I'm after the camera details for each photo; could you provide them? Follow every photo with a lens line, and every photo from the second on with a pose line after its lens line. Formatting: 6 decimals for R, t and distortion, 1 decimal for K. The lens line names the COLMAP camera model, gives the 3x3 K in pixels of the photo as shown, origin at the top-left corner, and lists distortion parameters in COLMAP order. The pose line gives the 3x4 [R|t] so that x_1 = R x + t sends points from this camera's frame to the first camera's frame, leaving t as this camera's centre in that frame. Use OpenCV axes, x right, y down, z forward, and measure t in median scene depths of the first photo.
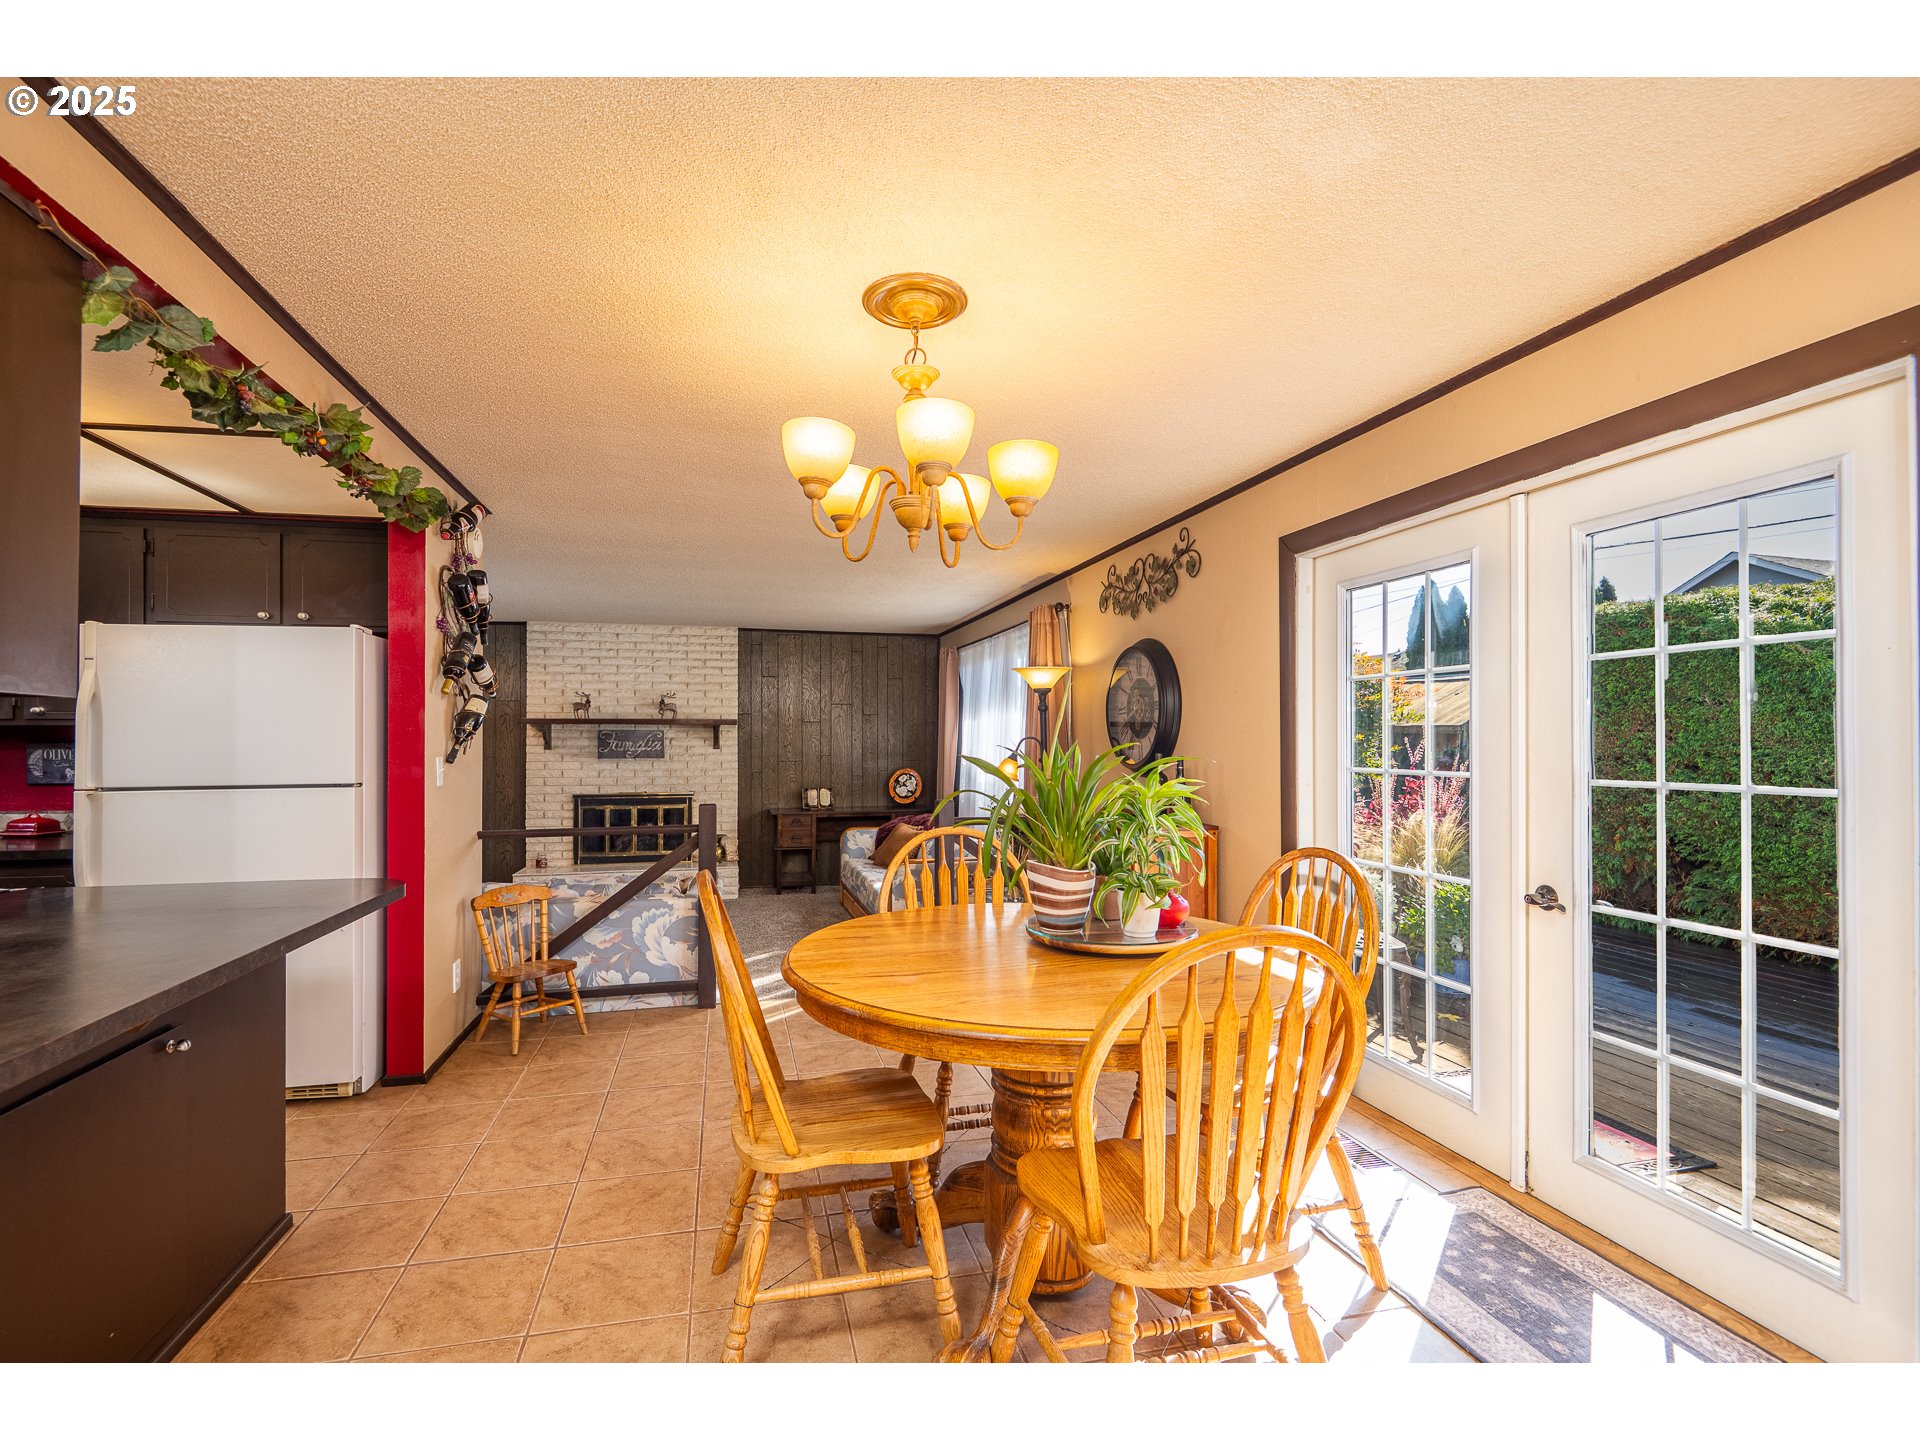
lens RADIAL K [[876.0, 0, 913.3], [0, 876.0, 746.1], [0, 0, 1]] dist [0.013482, -0.010636]
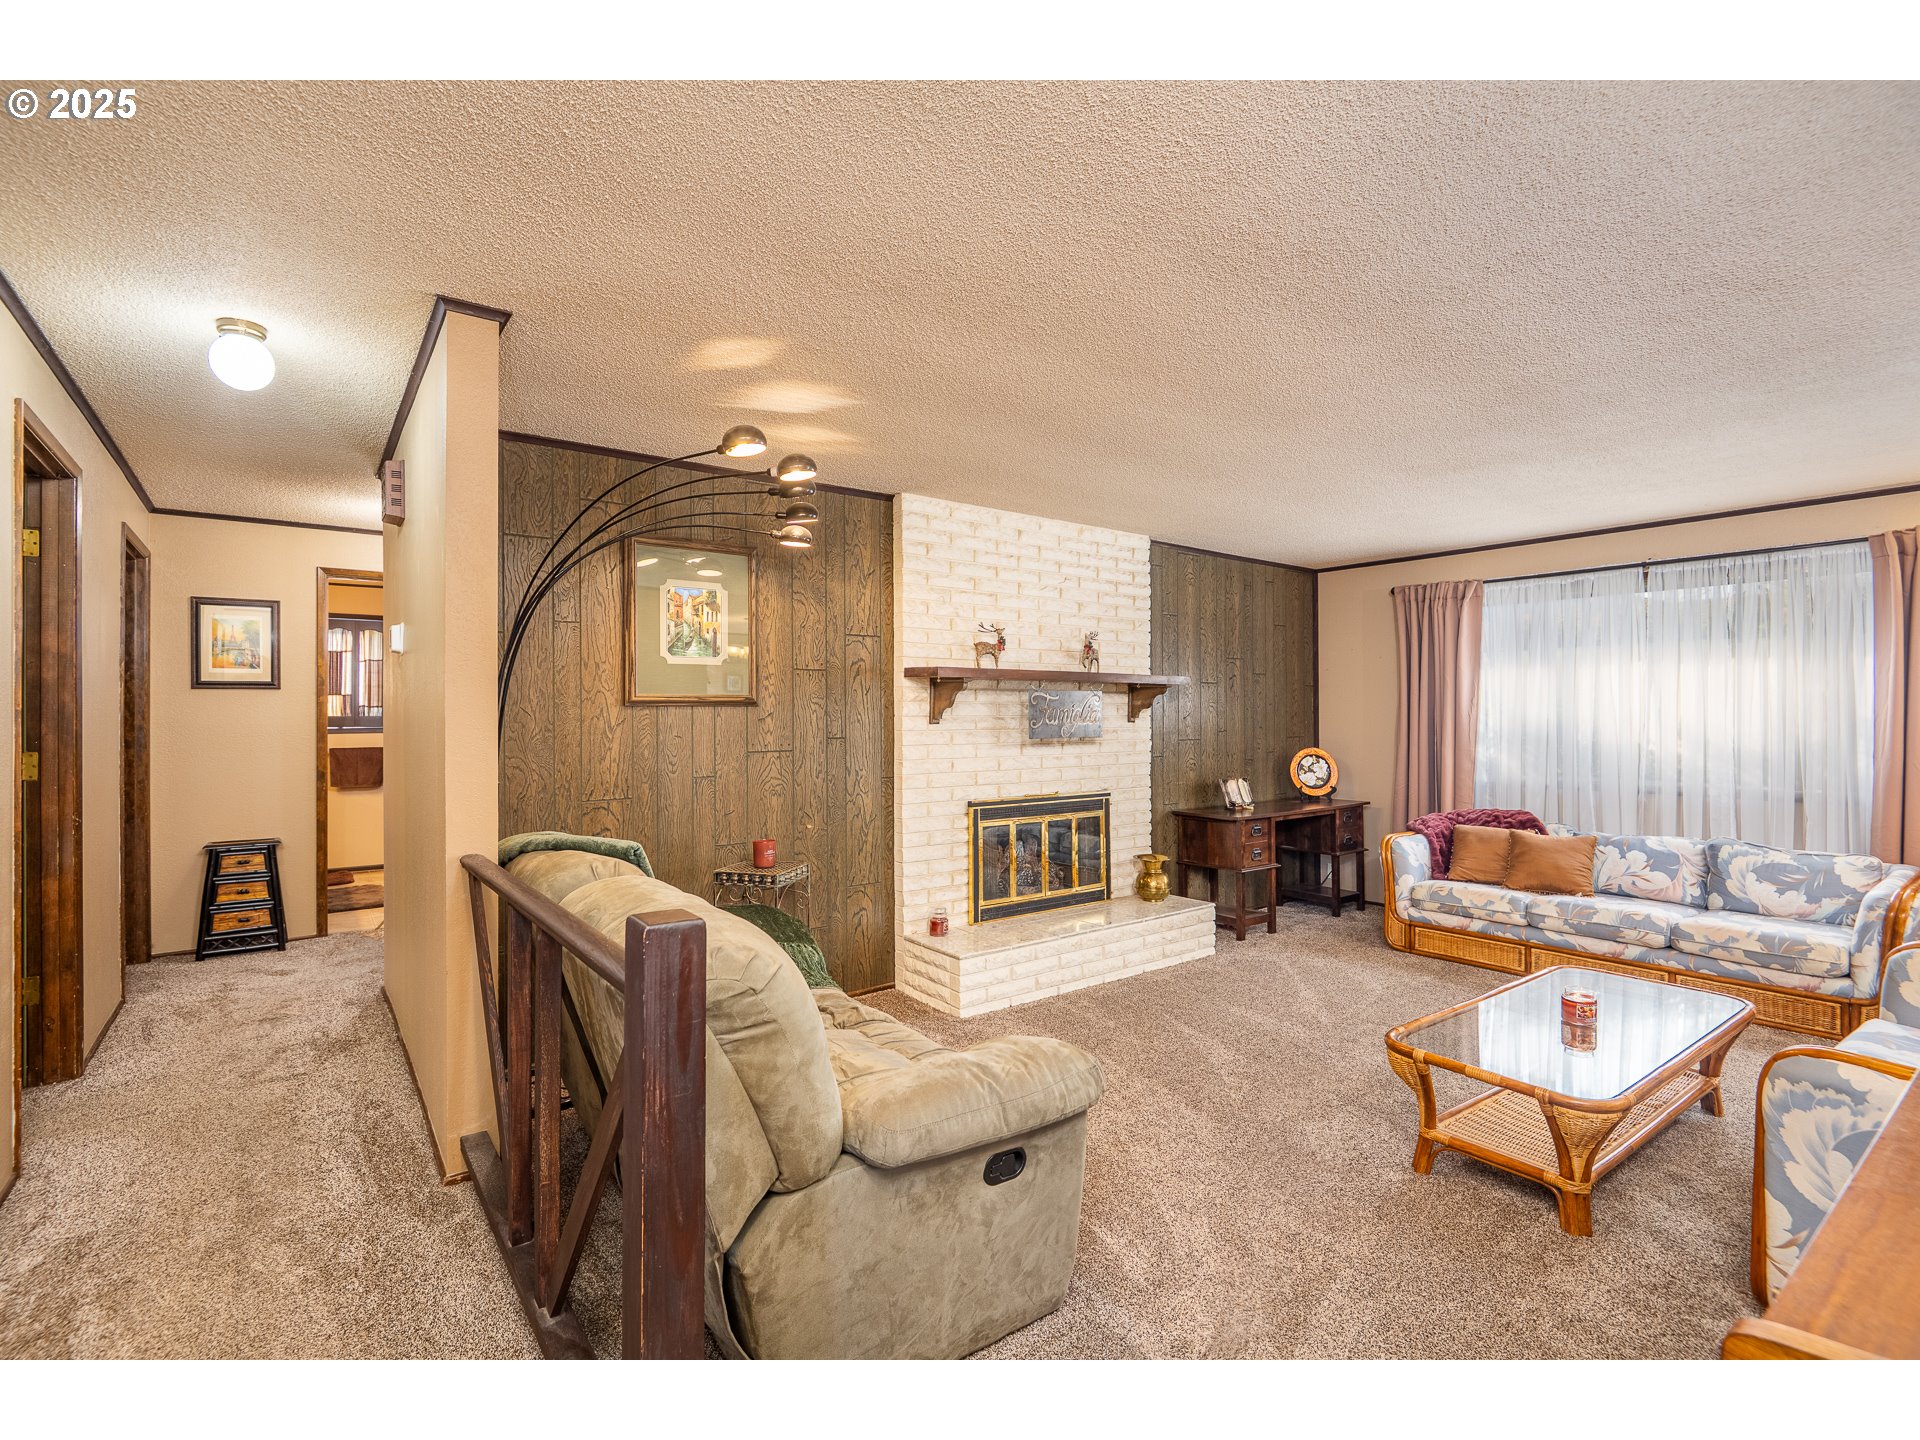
lens RADIAL K [[876.0, 0, 958.5], [0, 876.0, 714.3], [0, 0, 1]] dist [0.013482, -0.010636]
pose [[0.920874, 0.000075, 0.389859, -0.620869], [0.004691, 0.999925, -0.011274, 0.004462], [-0.389831, 0.012211, 0.920805, 0.473660]]
